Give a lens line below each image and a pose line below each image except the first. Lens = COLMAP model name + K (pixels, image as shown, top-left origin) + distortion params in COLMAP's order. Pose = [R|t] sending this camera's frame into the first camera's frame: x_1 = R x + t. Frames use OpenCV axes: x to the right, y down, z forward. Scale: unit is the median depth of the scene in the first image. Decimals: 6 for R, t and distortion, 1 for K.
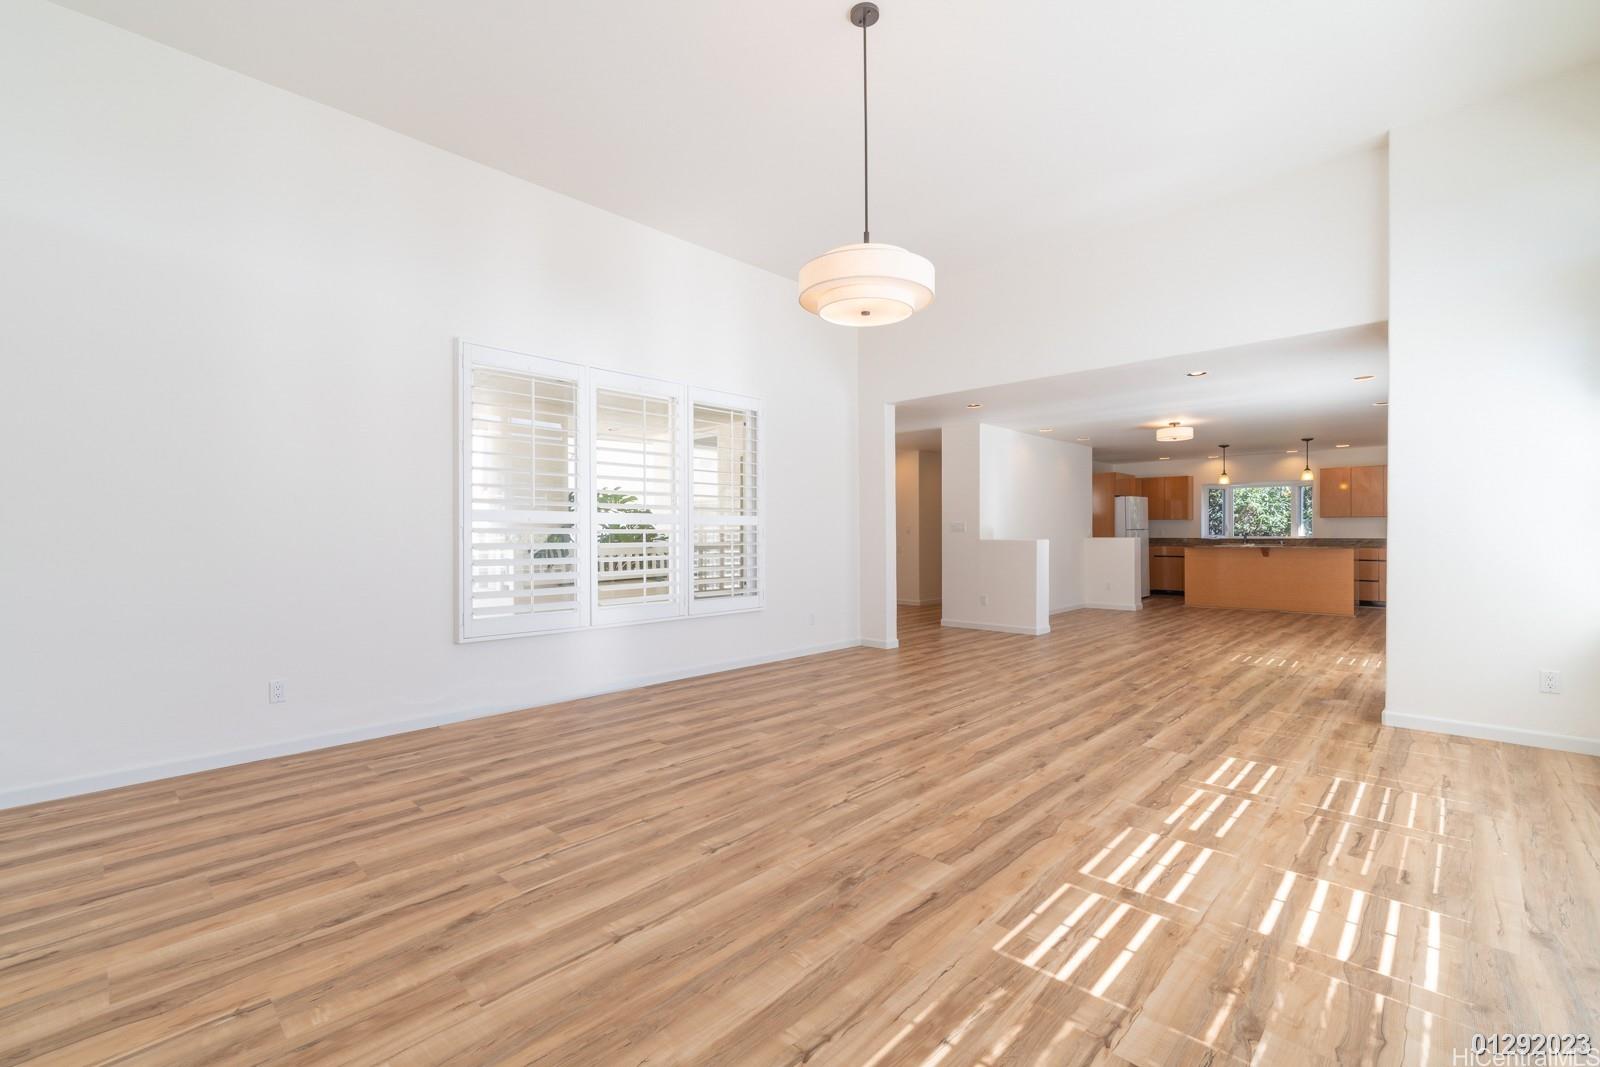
lens RADIAL K [[689.4, 0, 796.4], [0, 689.4, 527.4], [0, 0, 1]] dist [-0.000367, -0.000819]
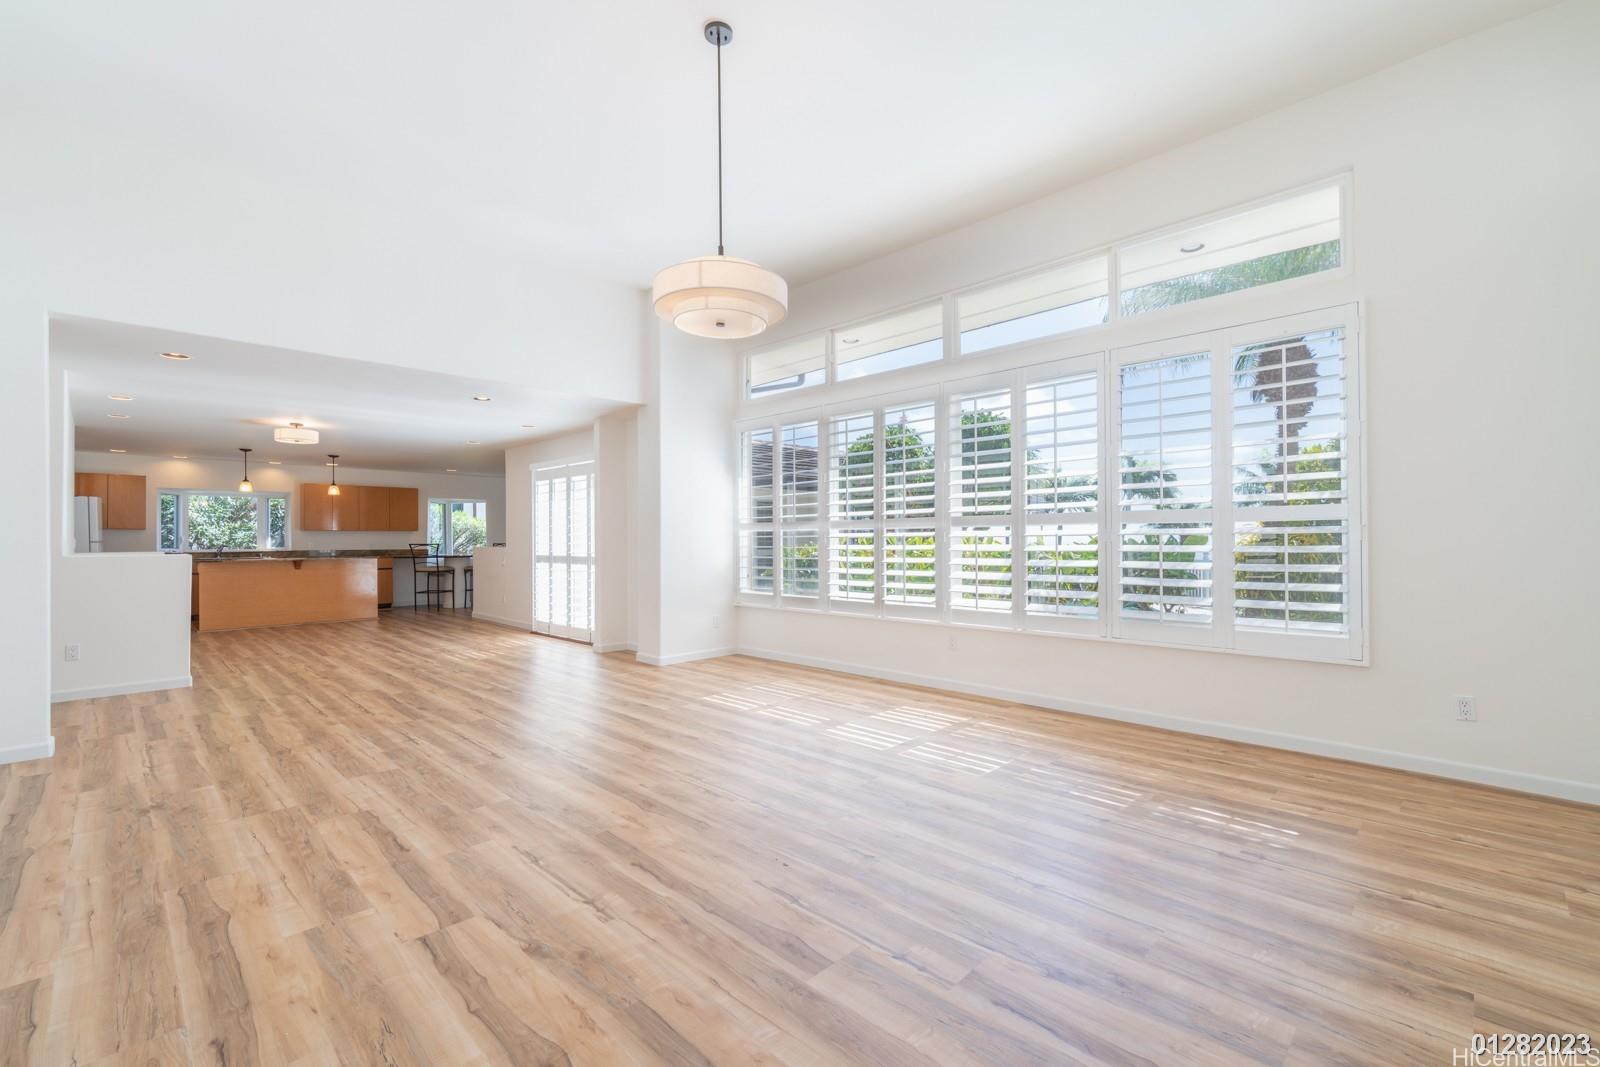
lens RADIAL K [[689.4, 0, 797.0], [0, 689.4, 529.8], [0, 0, 1]] dist [-0.000367, -0.000819]
pose [[0.020127, 0.016770, 0.999657, -1.149309], [0.000994, 0.999858, -0.016794, 0.013112], [-0.999797, 0.001332, 0.020108, 1.105924]]
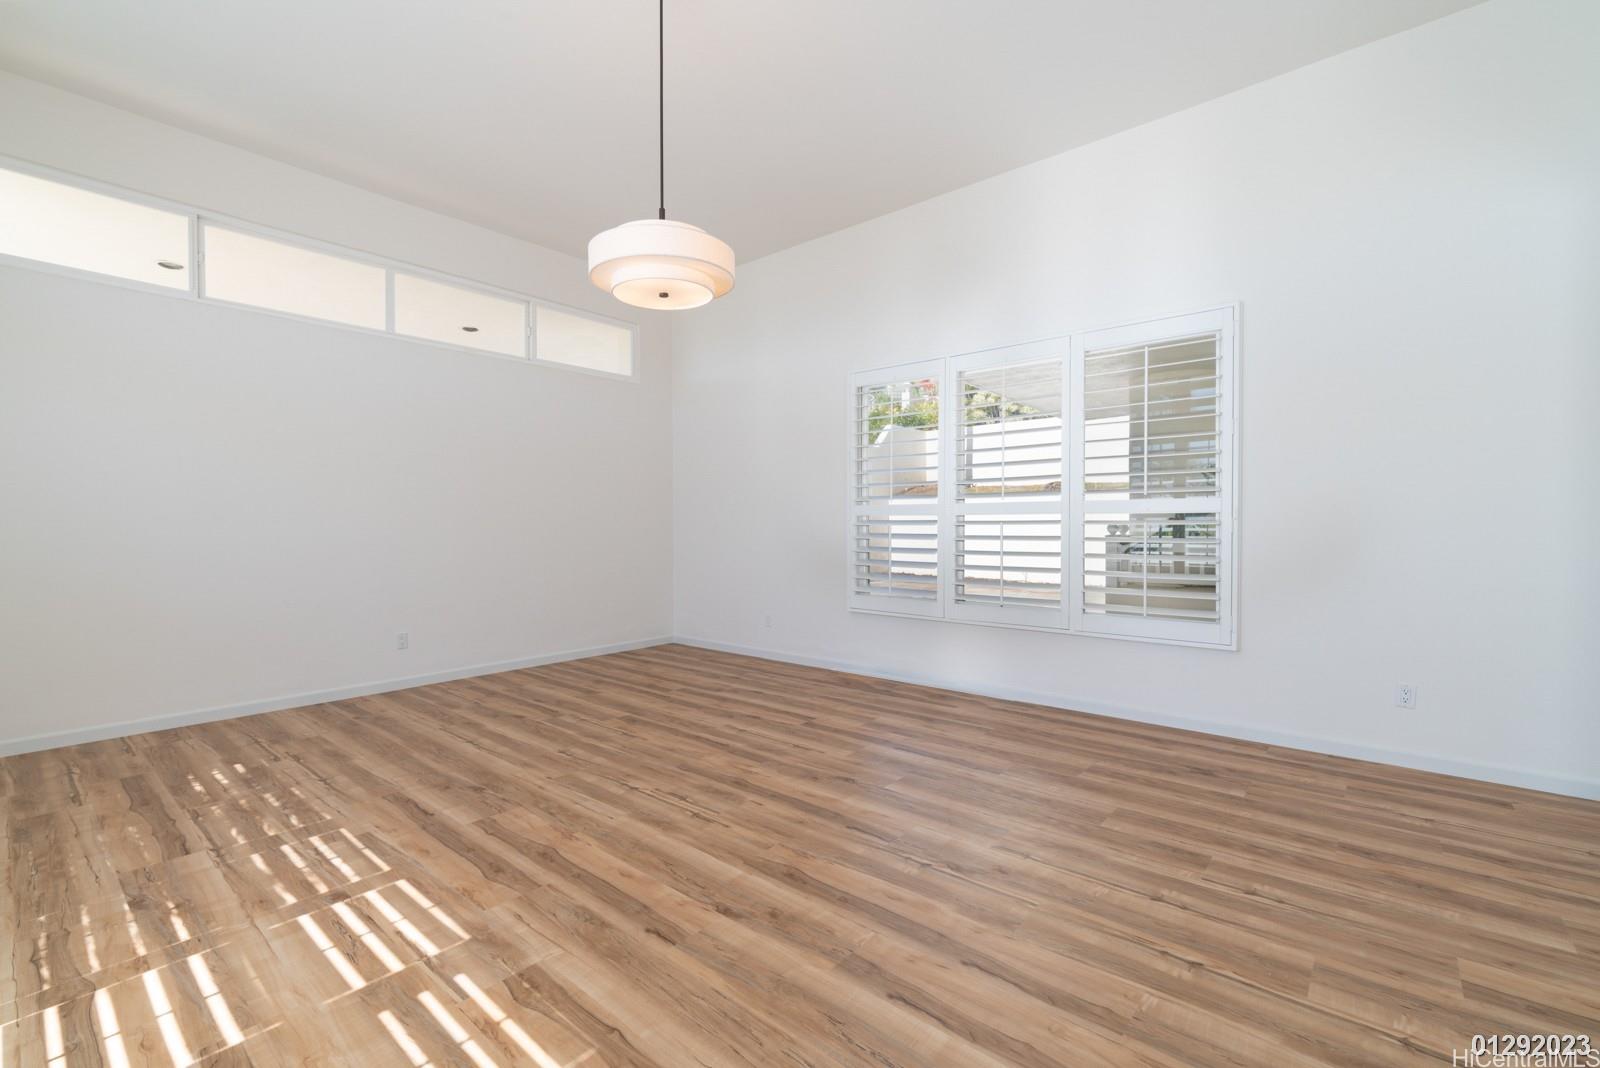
lens RADIAL K [[689.4, 0, 798.1], [0, 689.4, 538.6], [0, 0, 1]] dist [-0.000367, -0.000819]
pose [[0.063739, 0.024465, -0.997667, 1.332363], [0.008060, 0.999654, 0.025028, 0.001027], [0.997934, -0.009636, 0.063520, 1.425377]]
